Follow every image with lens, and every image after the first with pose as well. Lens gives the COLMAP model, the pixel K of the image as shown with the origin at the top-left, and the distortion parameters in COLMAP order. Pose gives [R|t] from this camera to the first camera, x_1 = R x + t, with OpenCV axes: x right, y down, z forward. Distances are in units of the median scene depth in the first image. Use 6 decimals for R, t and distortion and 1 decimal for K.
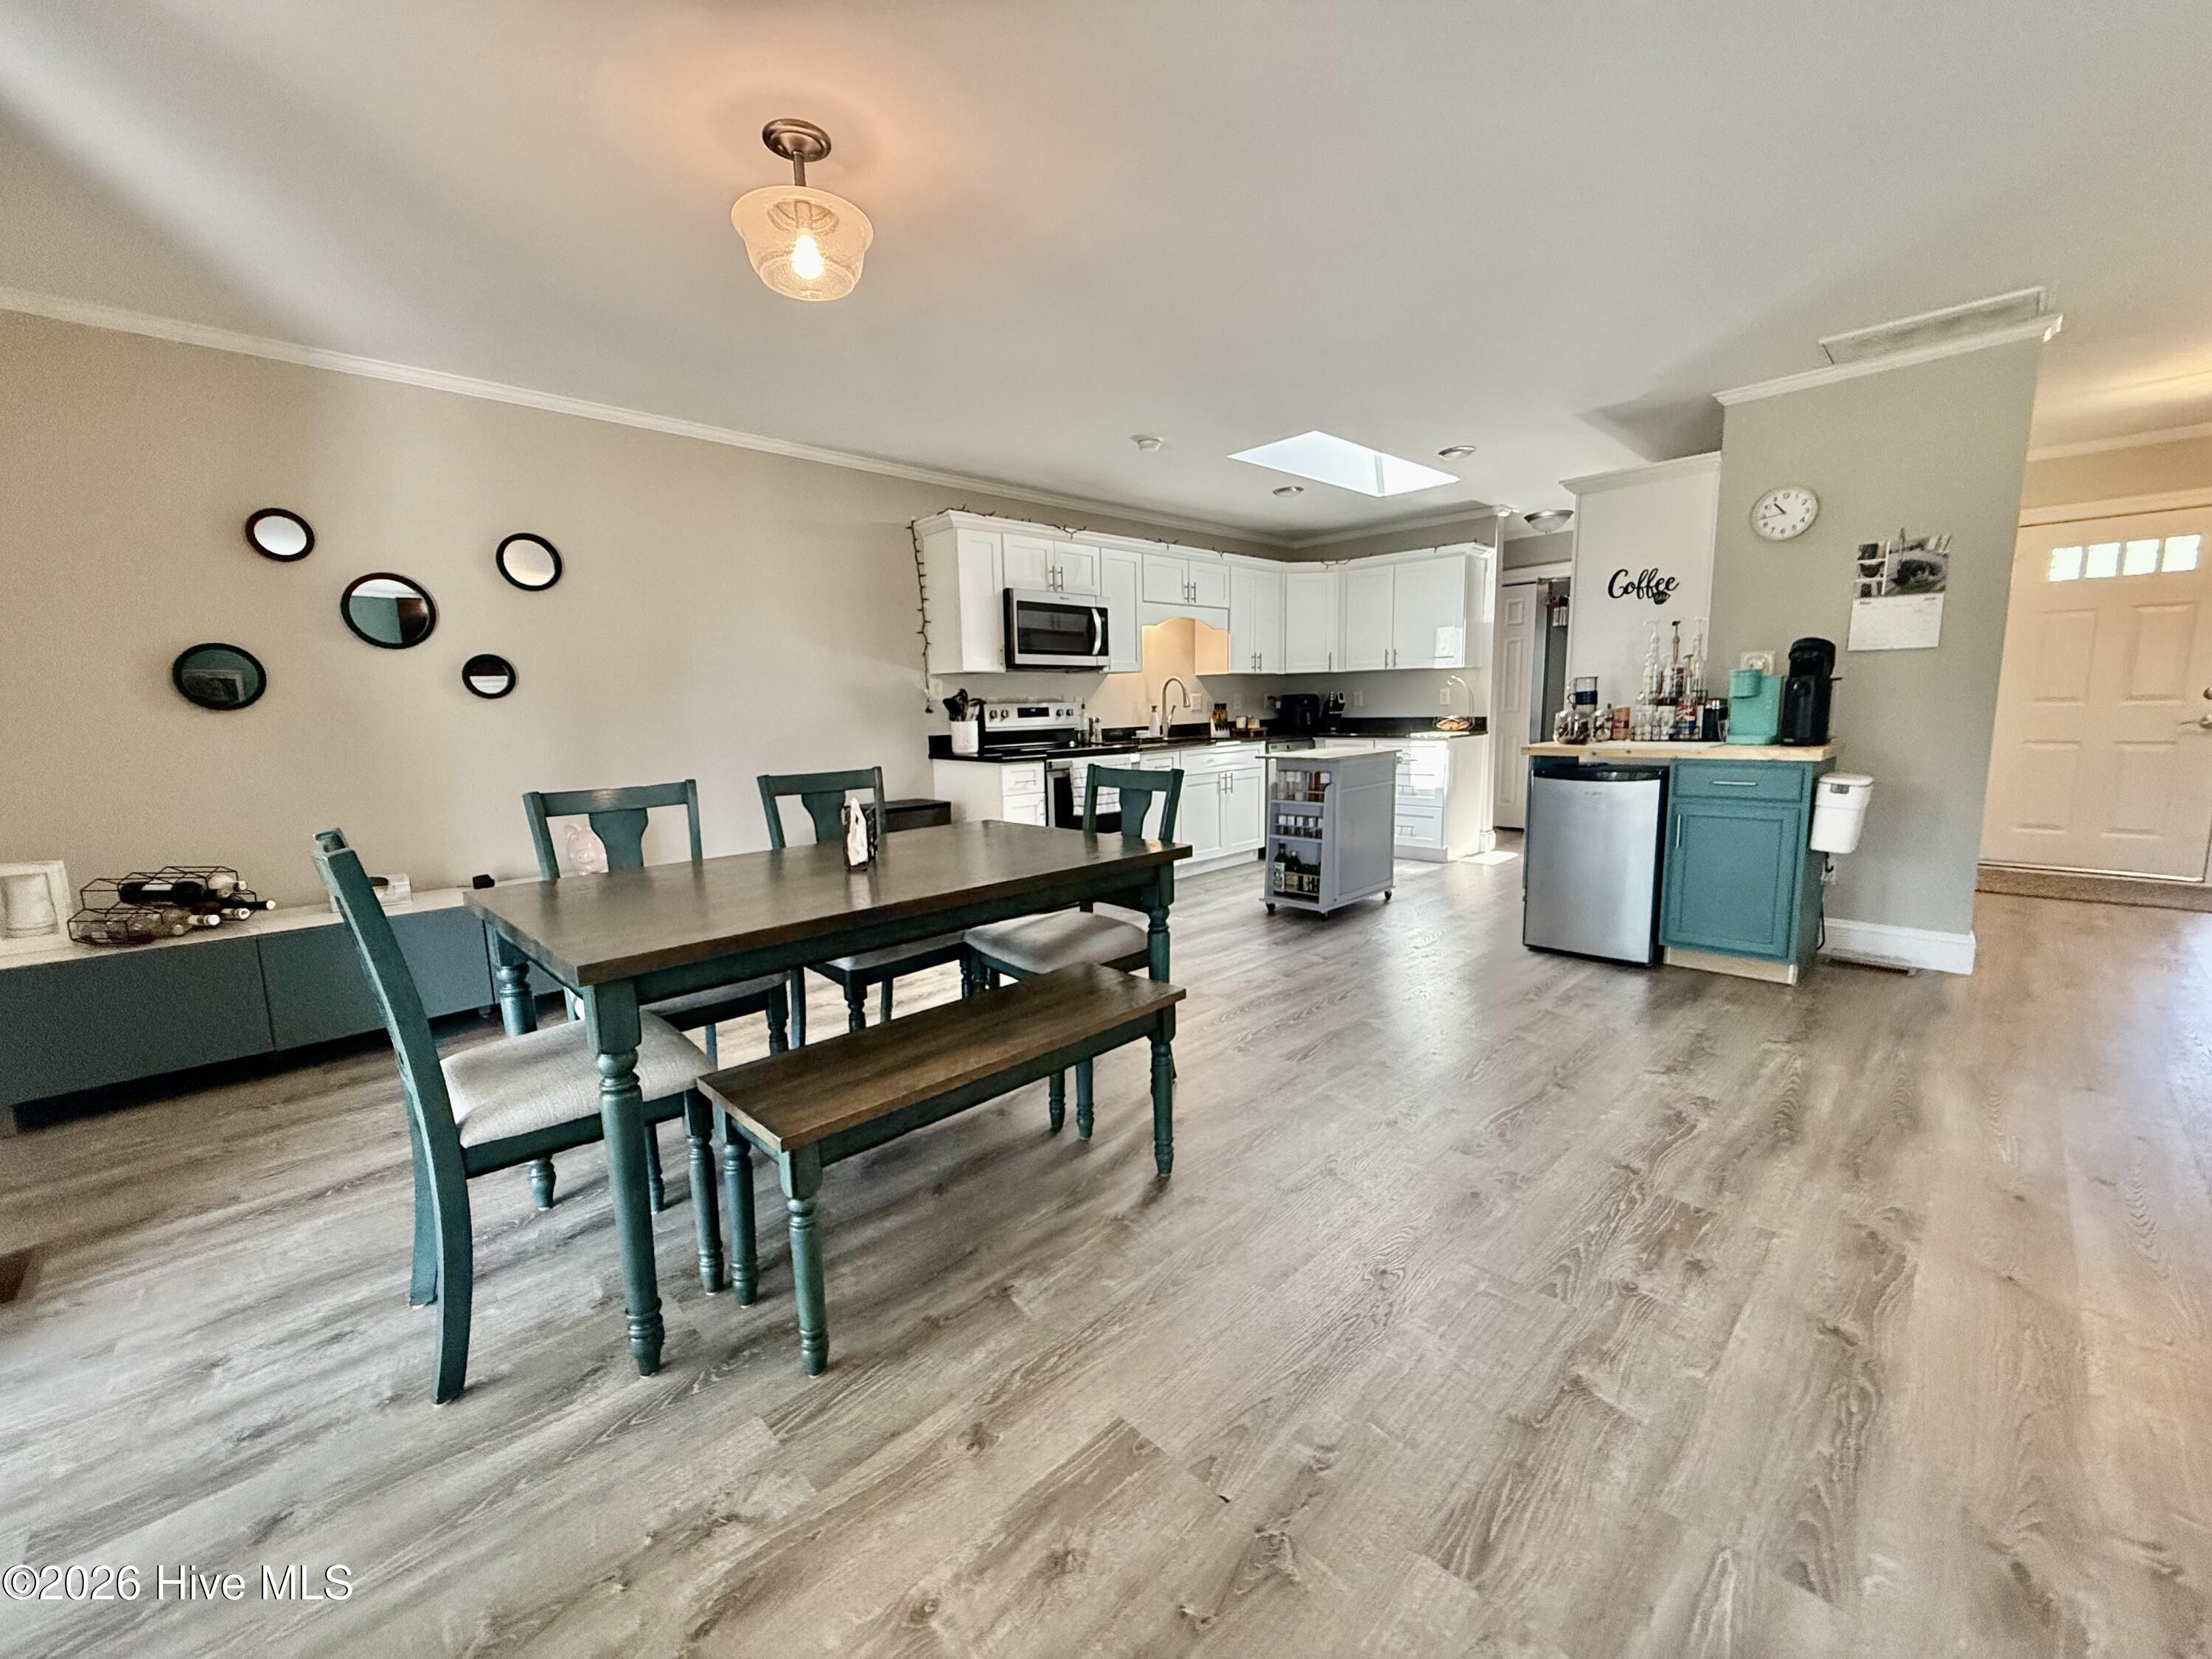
lens RADIAL K [[880.1, 0, 1100.3], [0, 880.1, 829.2], [0, 0, 1]] dist [0.000383, 0.000274]
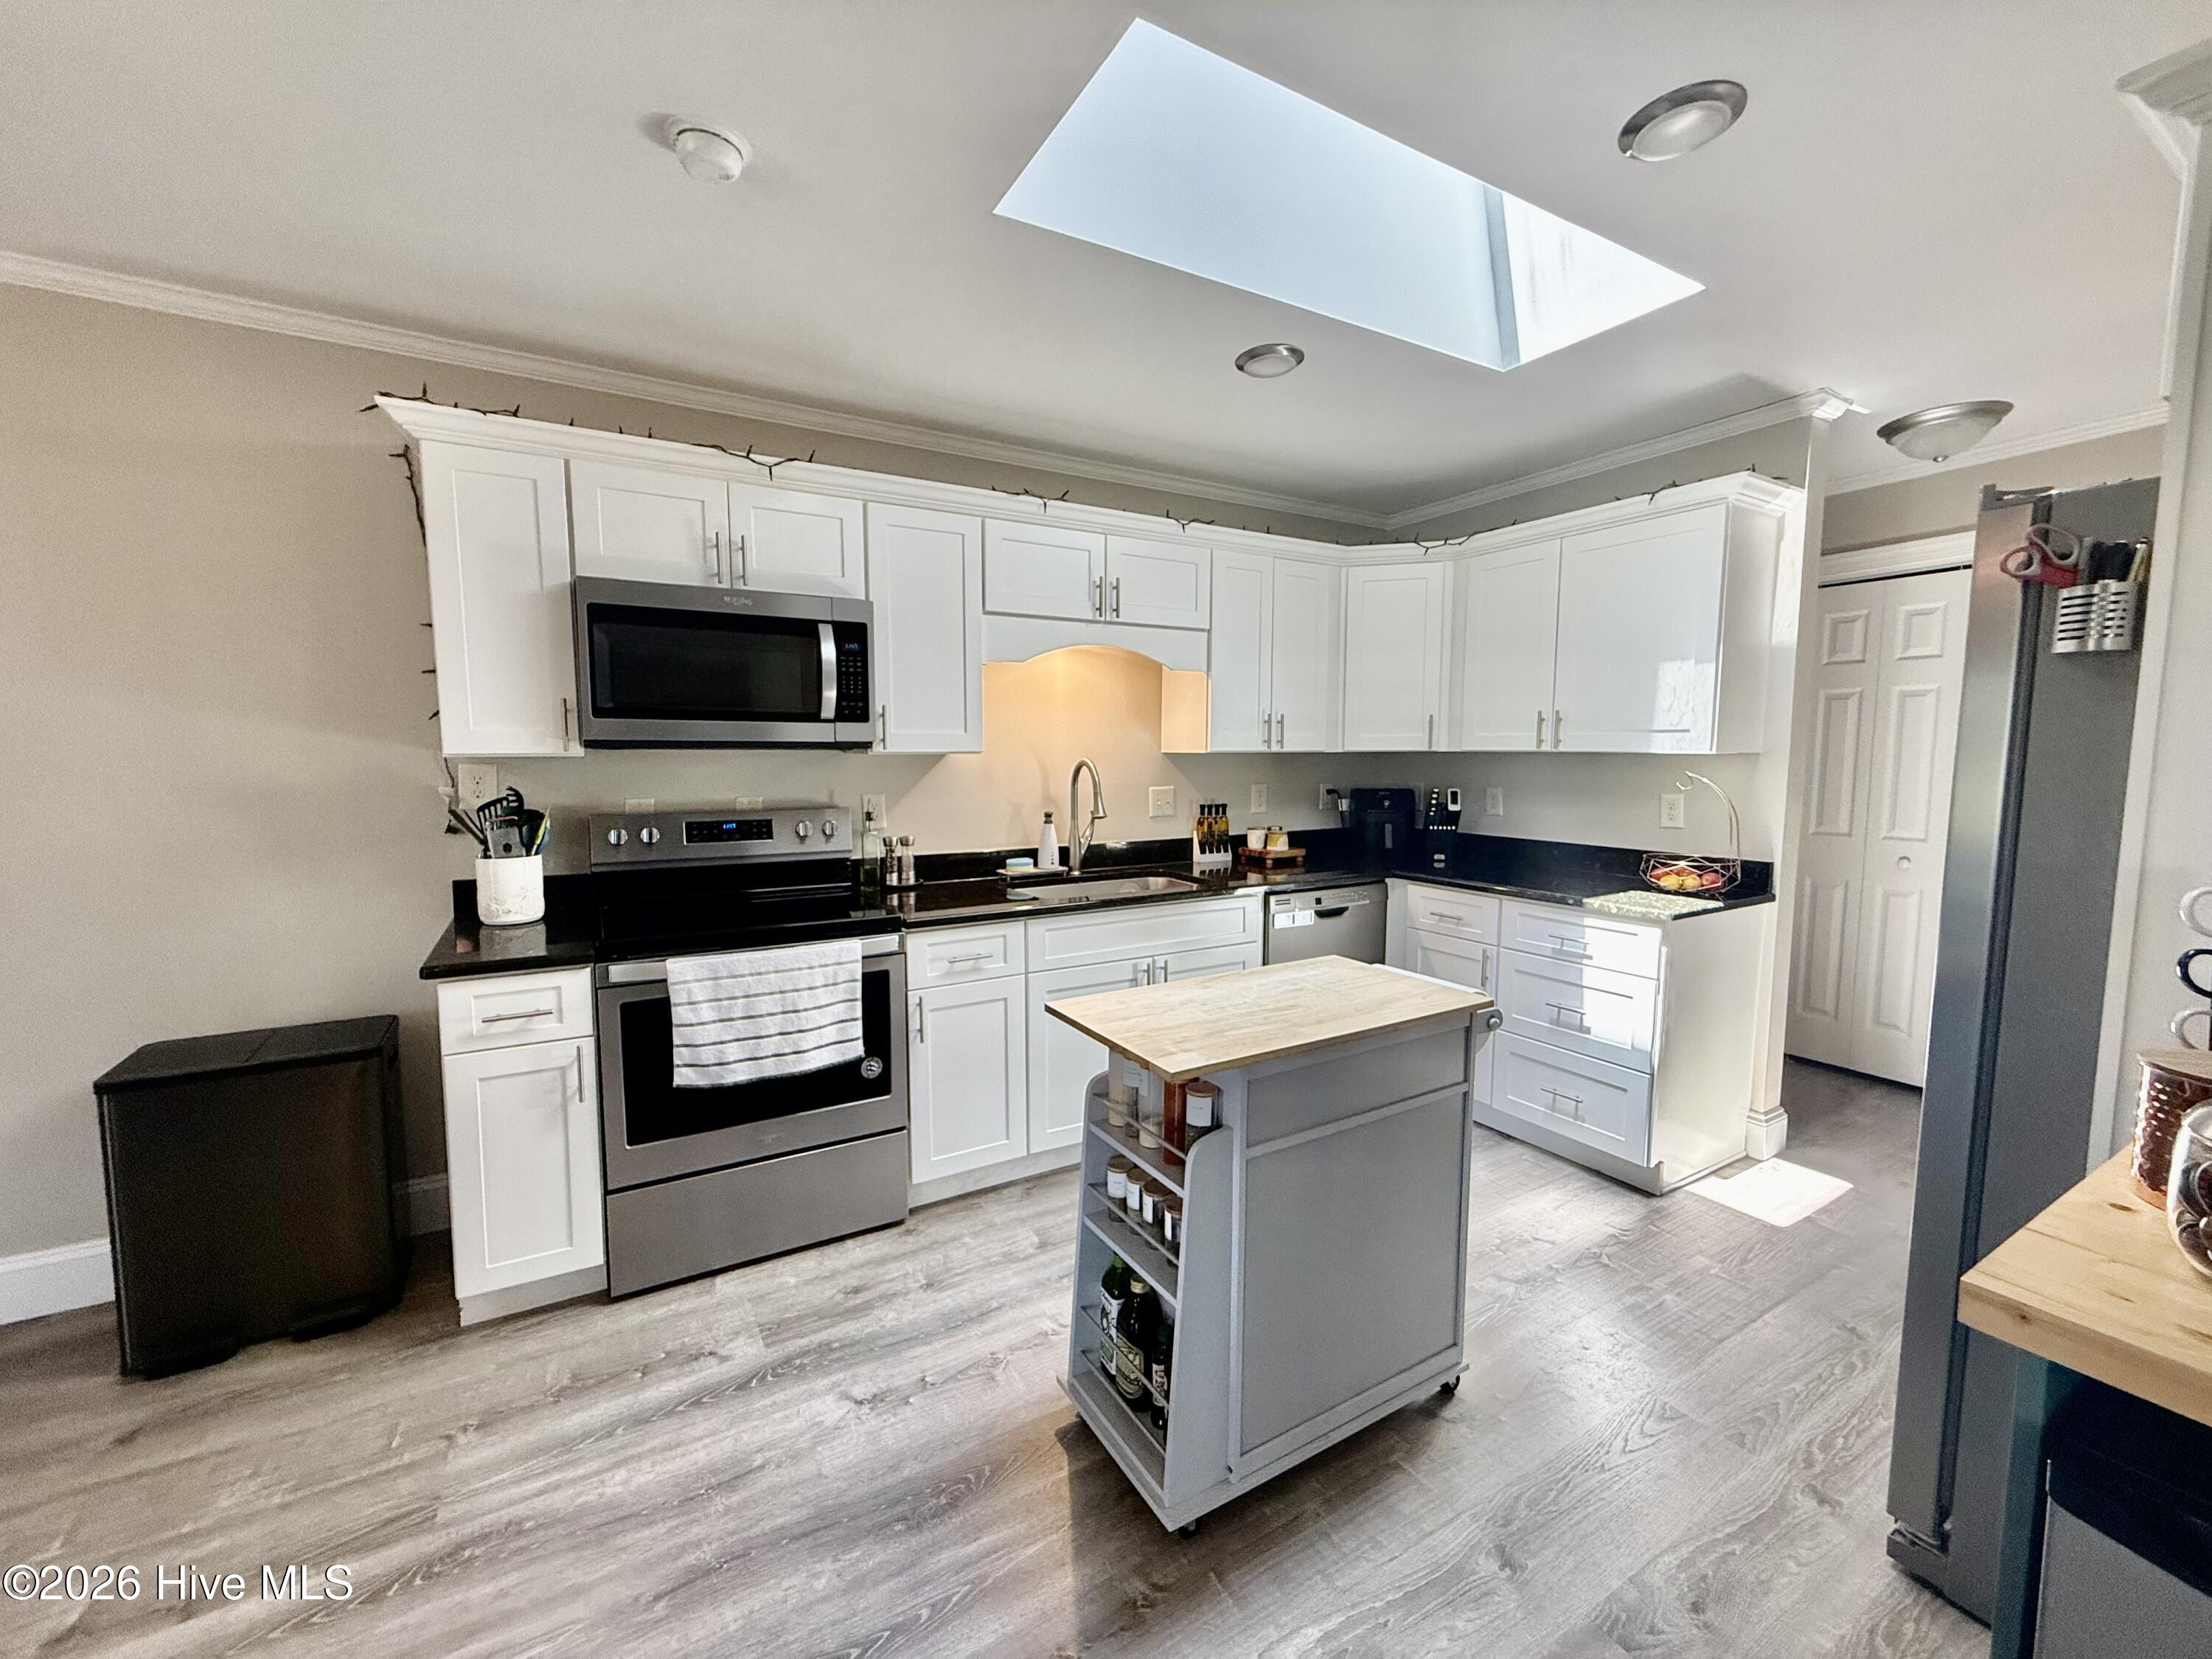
lens RADIAL K [[880.1, 0, 1109.1], [0, 880.1, 830.4], [0, 0, 1]] dist [0.000383, 0.000274]
pose [[0.971375, 0.046377, -0.232980, 0.216379], [-0.056733, 0.997668, -0.037941, -0.109539], [0.230678, 0.050072, 0.971741, 0.489565]]
